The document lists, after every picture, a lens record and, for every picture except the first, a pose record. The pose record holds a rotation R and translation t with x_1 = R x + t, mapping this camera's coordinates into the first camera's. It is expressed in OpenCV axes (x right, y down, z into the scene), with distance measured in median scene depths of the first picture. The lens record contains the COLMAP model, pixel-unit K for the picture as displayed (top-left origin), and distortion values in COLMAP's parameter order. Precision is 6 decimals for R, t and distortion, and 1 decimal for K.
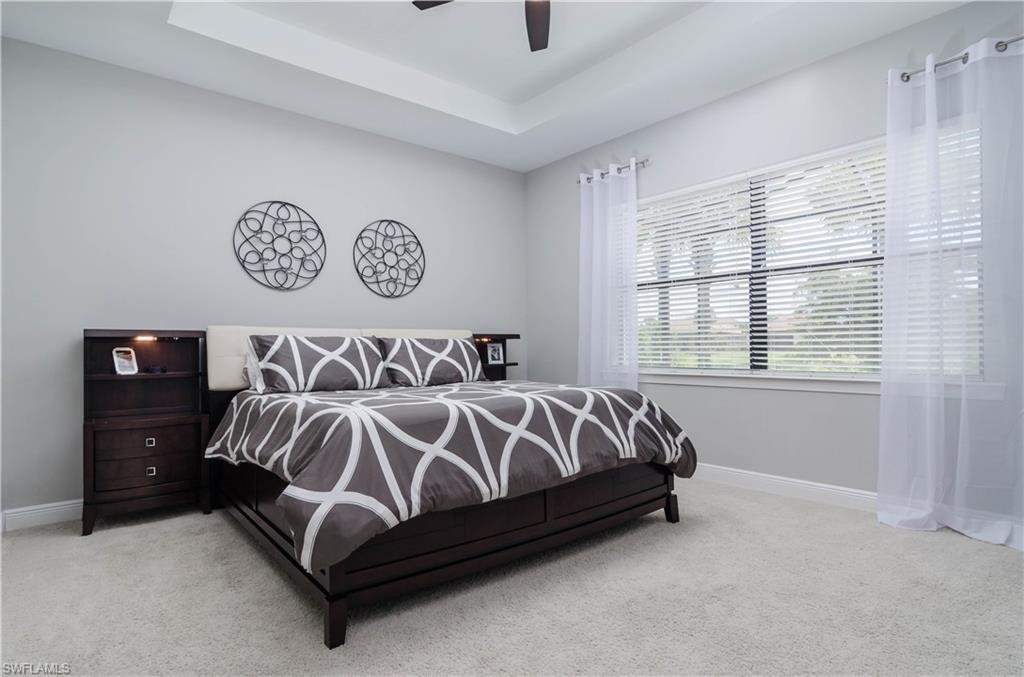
lens RADIAL K [[533.1, 0, 509.6], [0, 533.1, 346.5], [0, 0, 1]] dist [-0.000414, 0.000066]
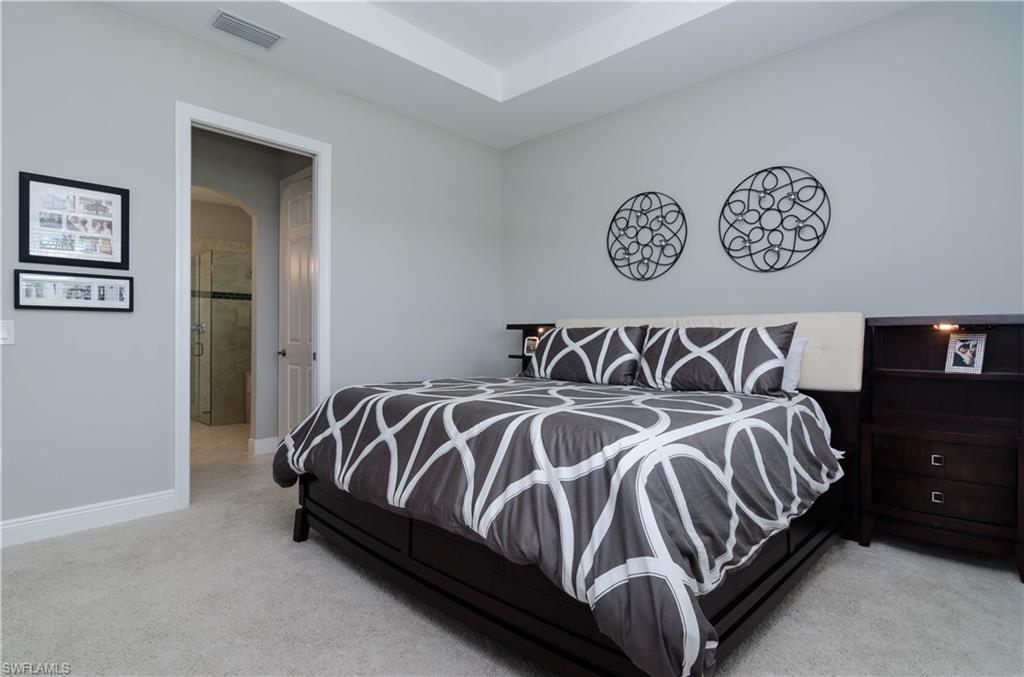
lens RADIAL K [[535.9, 0, 511.6], [0, 535.9, 328.9], [0, 0, 1]] dist [0.005176, 0.000370]
pose [[0.107521, 0.001560, -0.994202, 0.554837], [0.005528, 0.999982, 0.002167, -0.017253], [0.994187, -0.005729, 0.107510, 0.637574]]
